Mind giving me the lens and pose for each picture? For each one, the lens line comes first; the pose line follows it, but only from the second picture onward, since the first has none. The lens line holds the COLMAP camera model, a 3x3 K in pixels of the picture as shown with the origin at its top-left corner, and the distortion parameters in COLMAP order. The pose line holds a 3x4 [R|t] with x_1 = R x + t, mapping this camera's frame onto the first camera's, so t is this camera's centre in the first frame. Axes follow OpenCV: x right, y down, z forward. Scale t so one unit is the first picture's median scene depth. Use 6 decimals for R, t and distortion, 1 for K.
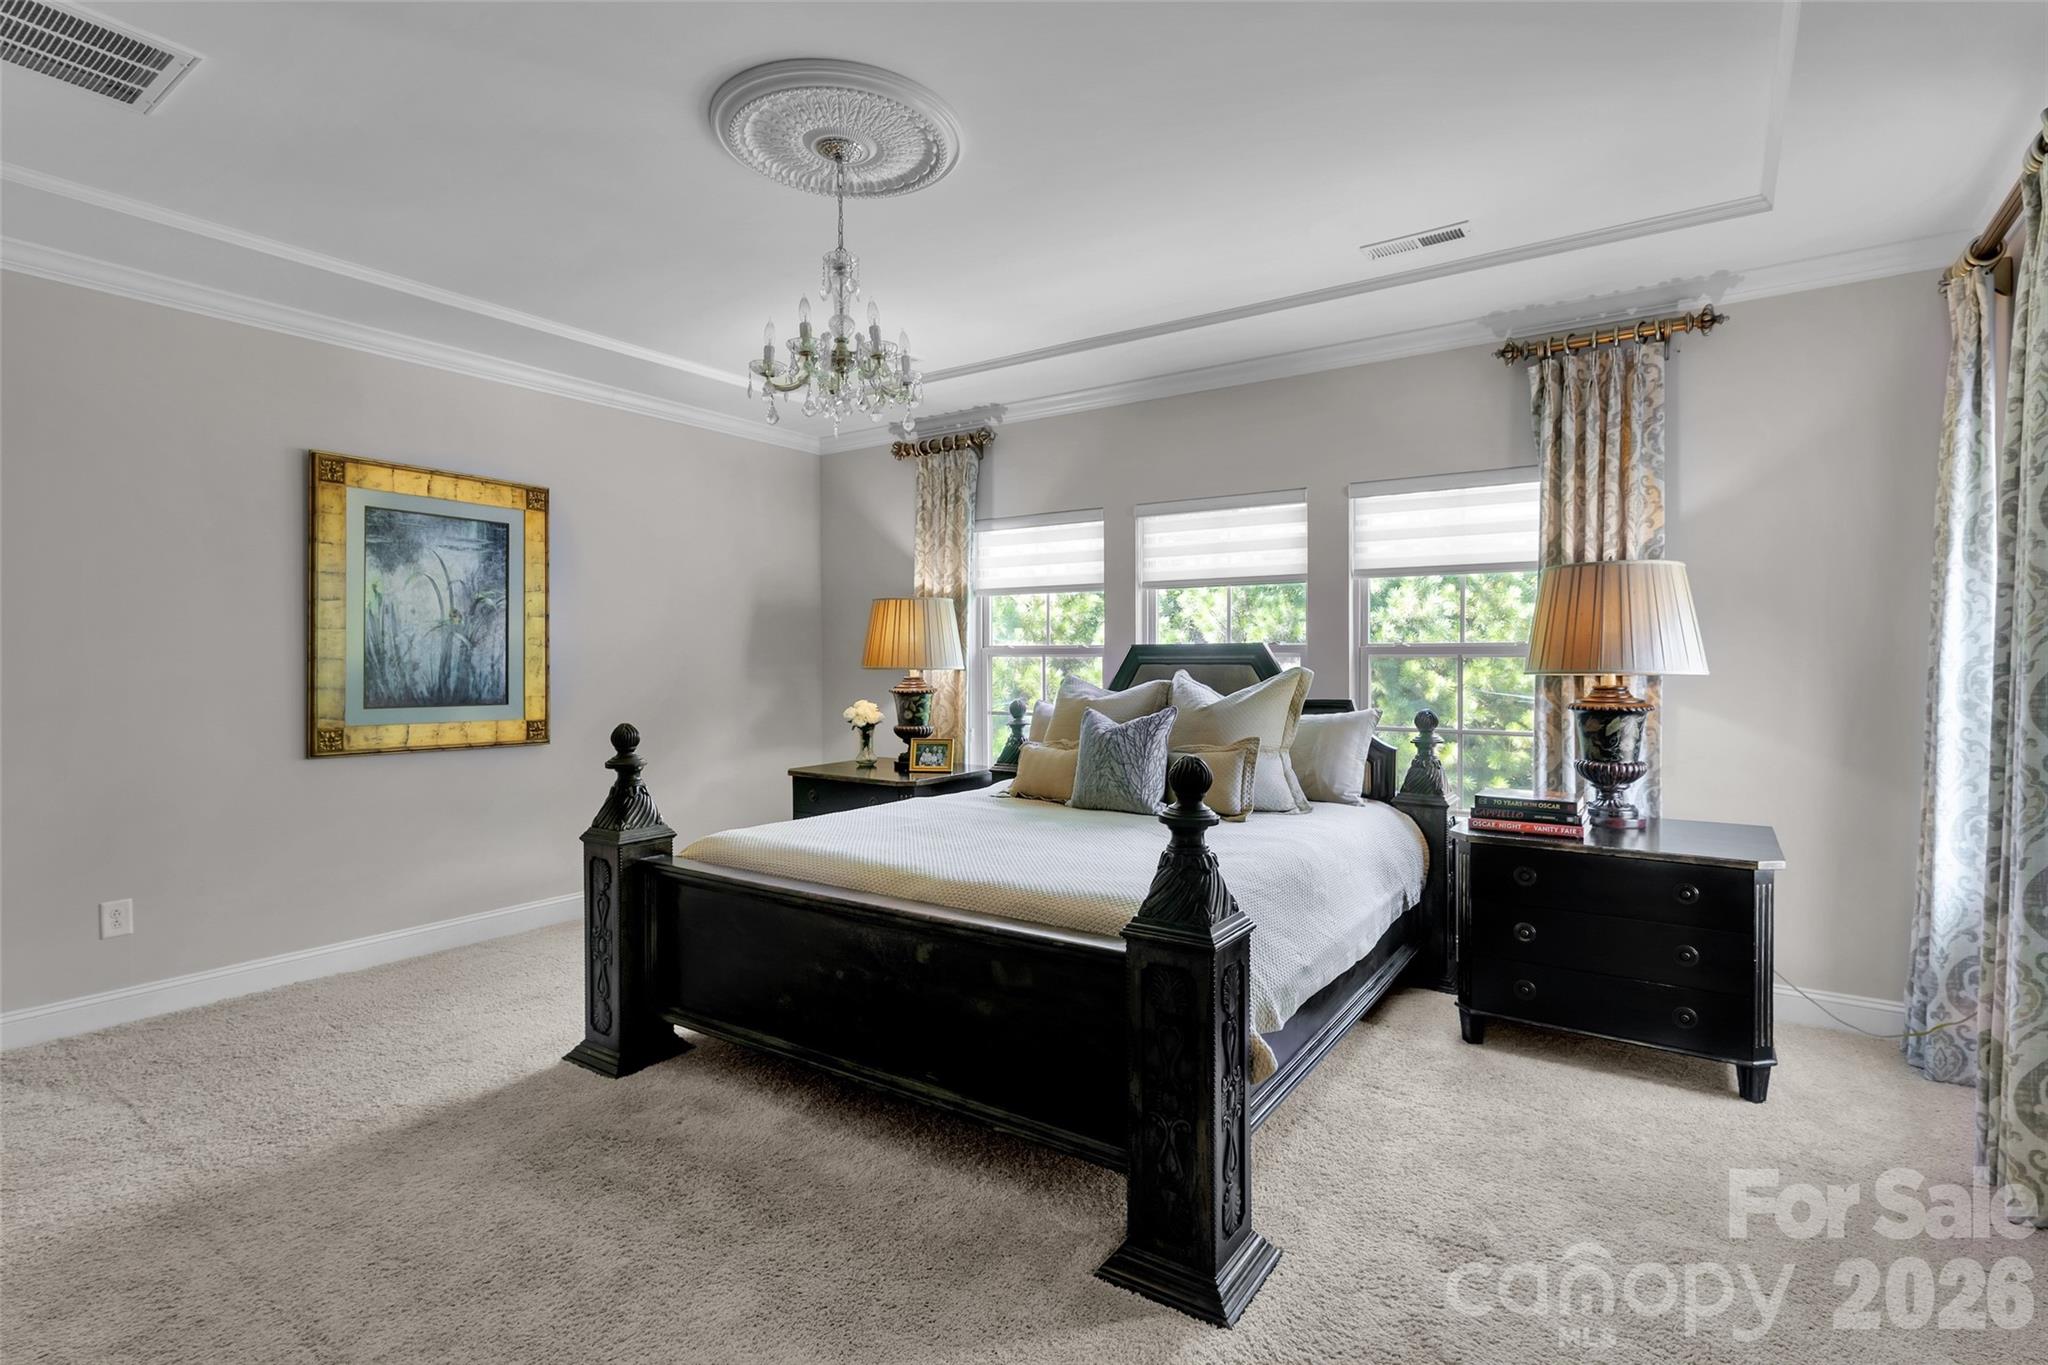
lens RADIAL K [[964.8, 0, 1032.0], [0, 964.8, 678.5], [0, 0, 1]] dist [0.002003, 0.000063]
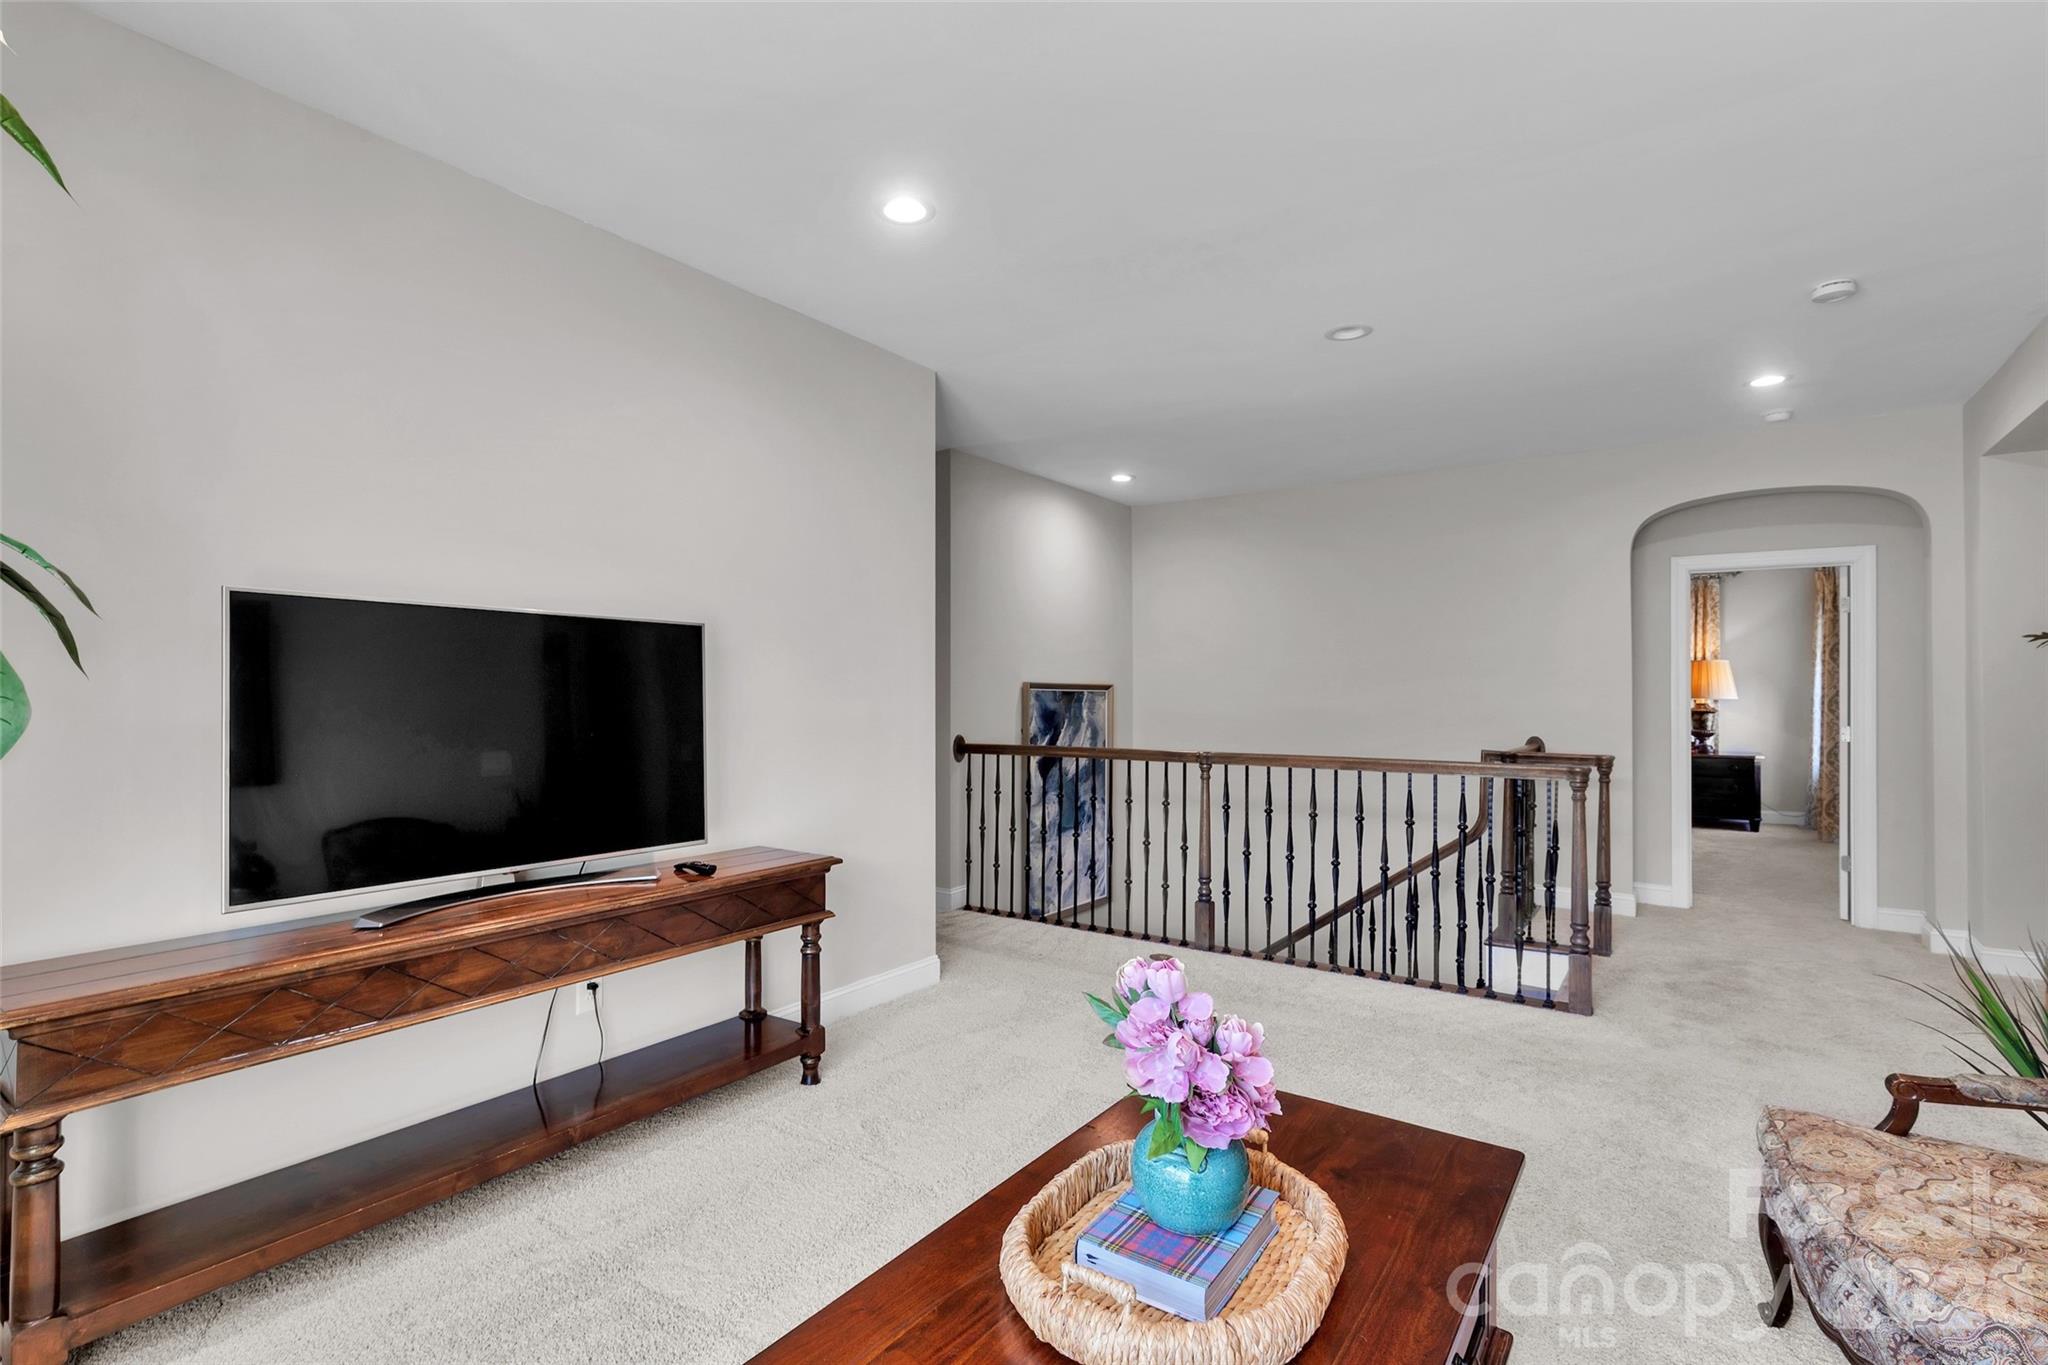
lens RADIAL K [[964.8, 0, 1020.7], [0, 964.8, 680.9], [0, 0, 1]] dist [0.002003, 0.000063]
pose [[0.999969, 0.006969, 0.003614, -0.544350], [-0.006884, 0.999716, -0.022818, 0.008280], [-0.003772, 0.022793, 0.999733, -0.704746]]
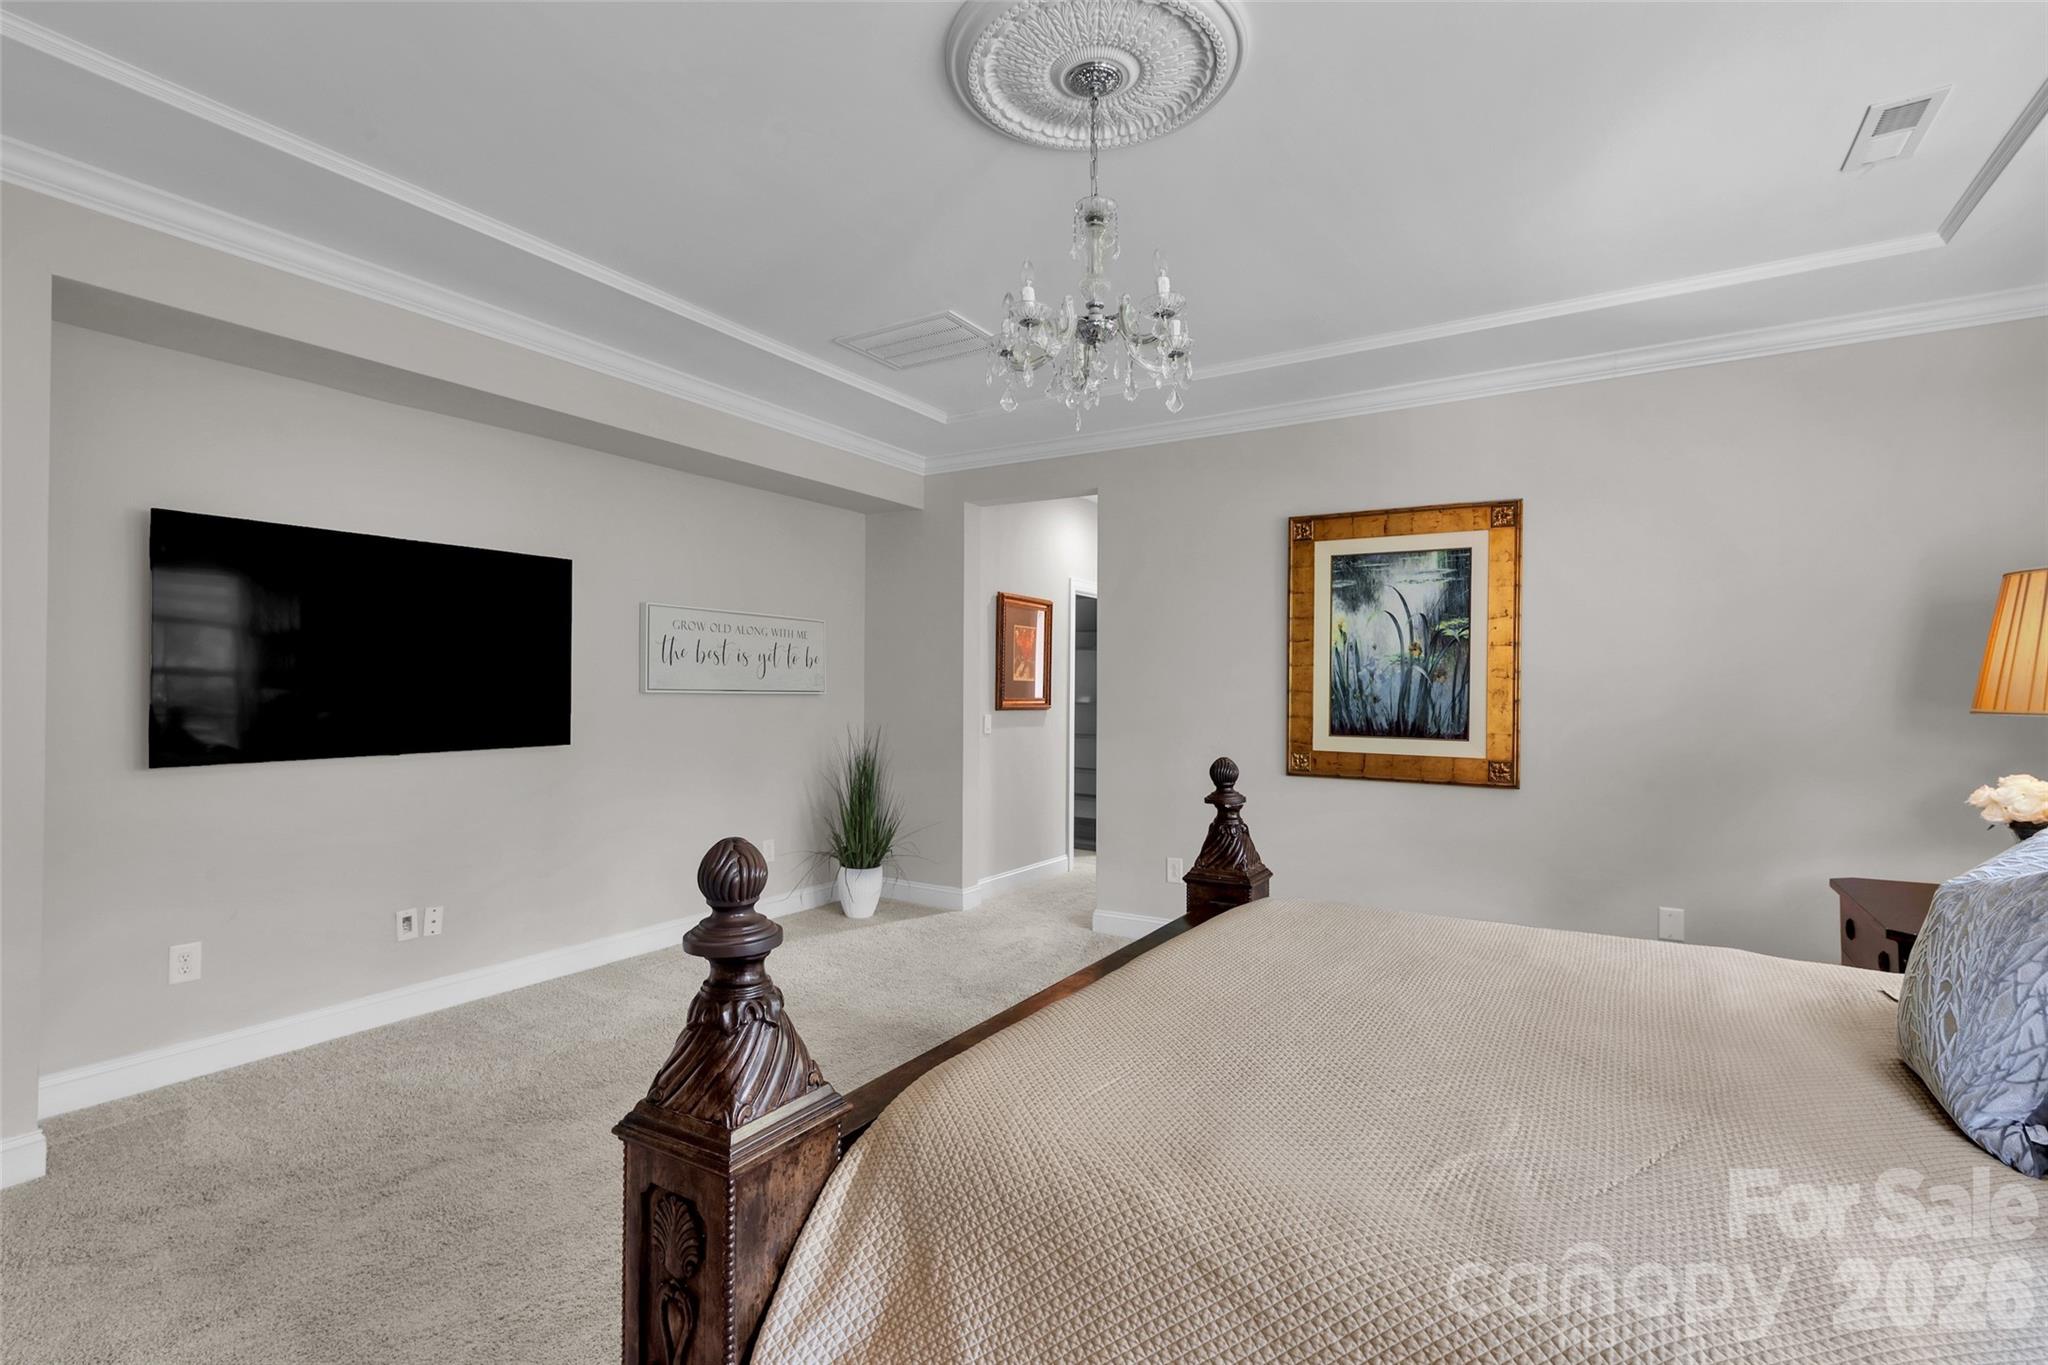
lens RADIAL K [[964.8, 0, 1028.6], [0, 964.8, 689.3], [0, 0, 1]] dist [0.002003, 0.000063]
pose [[0.061220, 0.000819, -0.998124, 0.404779], [-0.025868, 0.999665, -0.000766, -0.012668], [0.997789, 0.025866, 0.061221, 0.576142]]
